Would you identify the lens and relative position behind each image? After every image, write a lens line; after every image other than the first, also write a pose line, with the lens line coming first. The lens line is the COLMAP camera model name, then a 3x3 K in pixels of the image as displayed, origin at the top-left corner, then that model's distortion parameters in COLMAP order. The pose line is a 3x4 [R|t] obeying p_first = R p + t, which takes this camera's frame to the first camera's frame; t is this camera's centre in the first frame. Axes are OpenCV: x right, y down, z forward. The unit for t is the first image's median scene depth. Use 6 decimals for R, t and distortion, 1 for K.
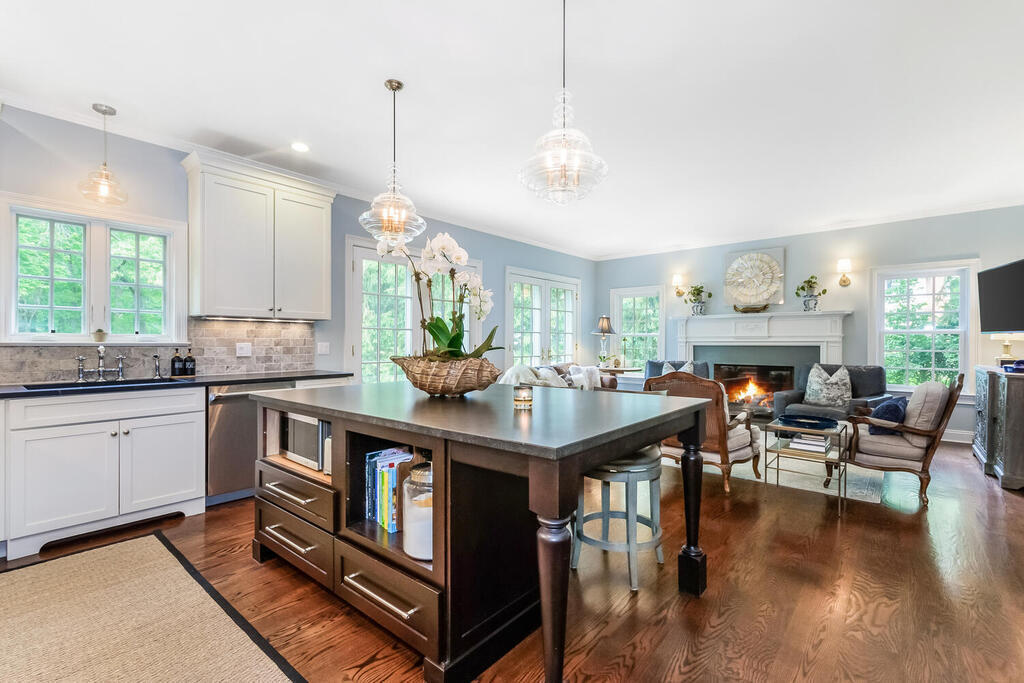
lens RADIAL K [[465.1, 0, 512.0], [0, 465.1, 342.0], [0, 0, 1]] dist [-0.001390, -0.000328]
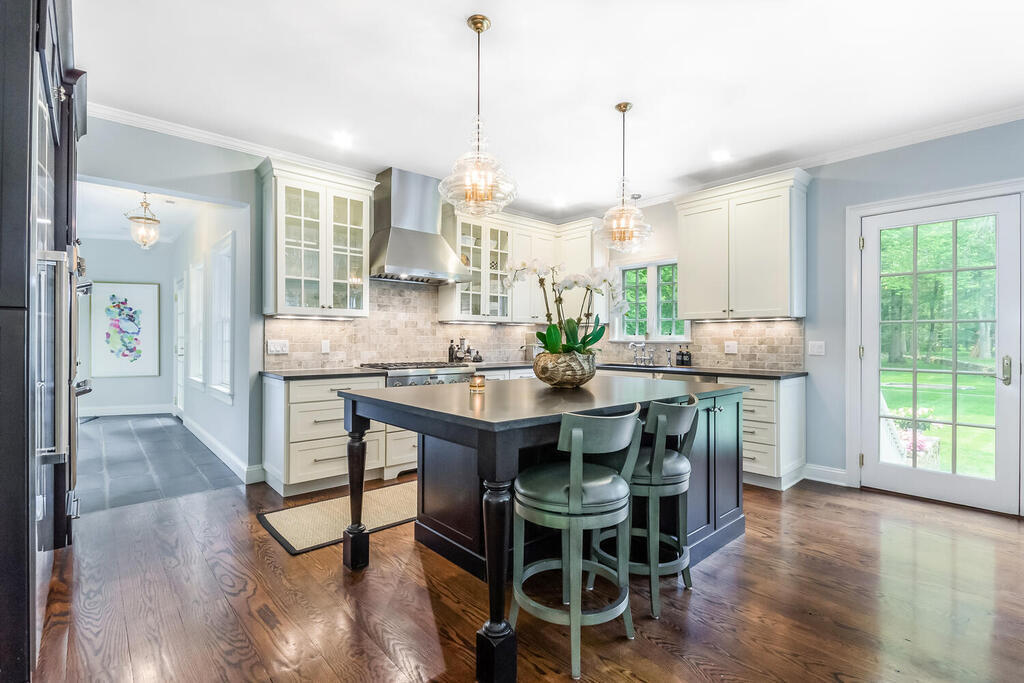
lens RADIAL K [[465.1, 0, 512.0], [0, 465.1, 342.0], [0, 0, 1]] dist [-0.001390, -0.000328]
pose [[-0.132732, 0.006672, -0.991130, 0.564224], [0.004685, 0.999970, 0.006104, -0.005397], [0.991141, -0.003833, -0.132759, 0.573078]]
